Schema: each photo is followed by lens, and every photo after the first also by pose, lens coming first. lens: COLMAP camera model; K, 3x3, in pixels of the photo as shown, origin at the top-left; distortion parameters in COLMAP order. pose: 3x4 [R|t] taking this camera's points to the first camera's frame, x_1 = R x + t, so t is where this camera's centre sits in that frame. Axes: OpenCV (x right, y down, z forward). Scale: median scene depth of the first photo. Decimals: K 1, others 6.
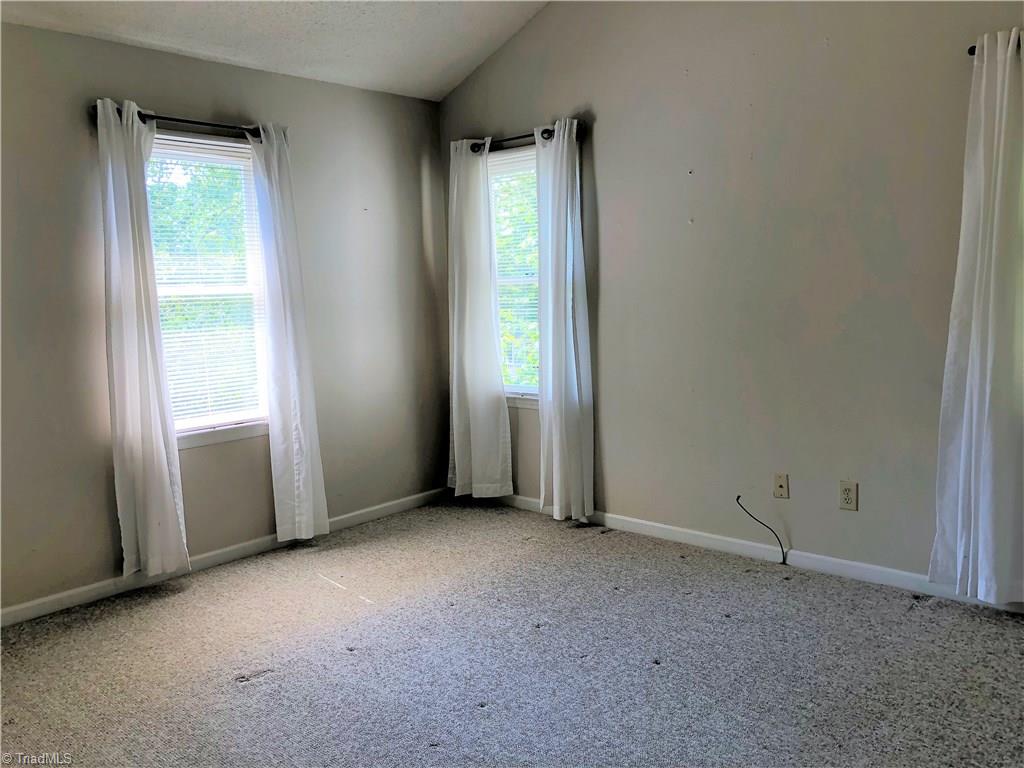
lens RADIAL K [[836.9, 0, 507.4], [0, 836.9, 380.6], [0, 0, 1]] dist [0.006216, -0.016320]
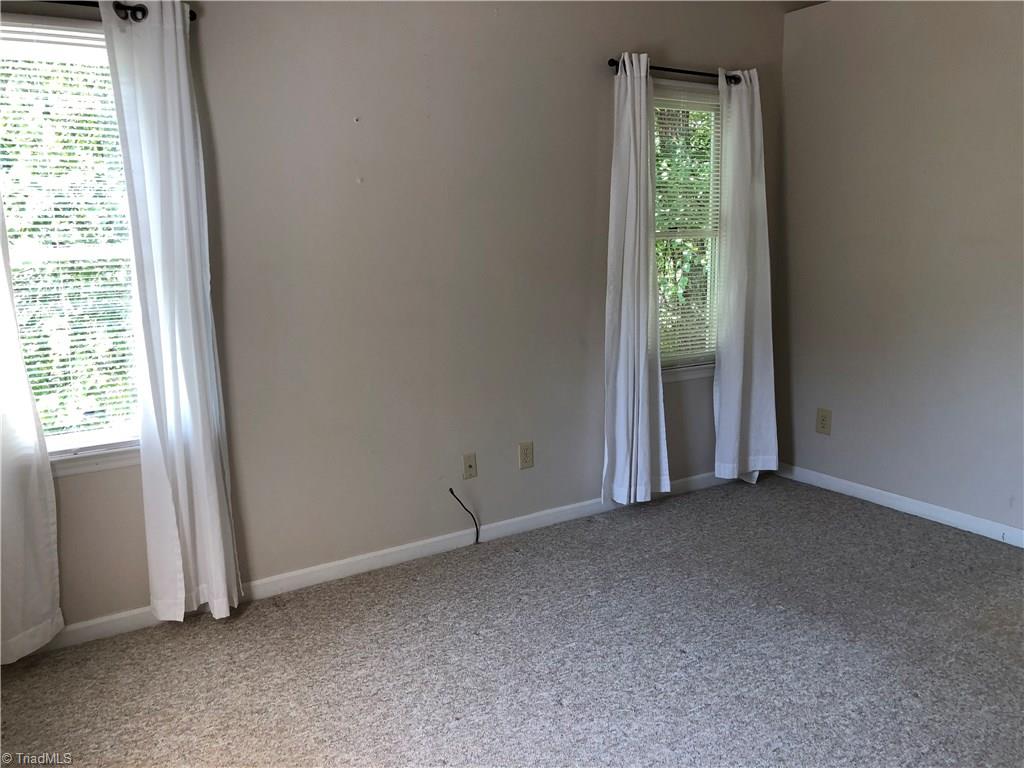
lens RADIAL K [[836.9, 0, 507.4], [0, 836.9, 380.6], [0, 0, 1]] dist [0.006216, -0.016320]
pose [[0.267611, -0.156551, 0.950724, -0.566131], [0.114143, 0.984915, 0.130052, -0.092390], [-0.956742, 0.073715, 0.281444, 0.679523]]
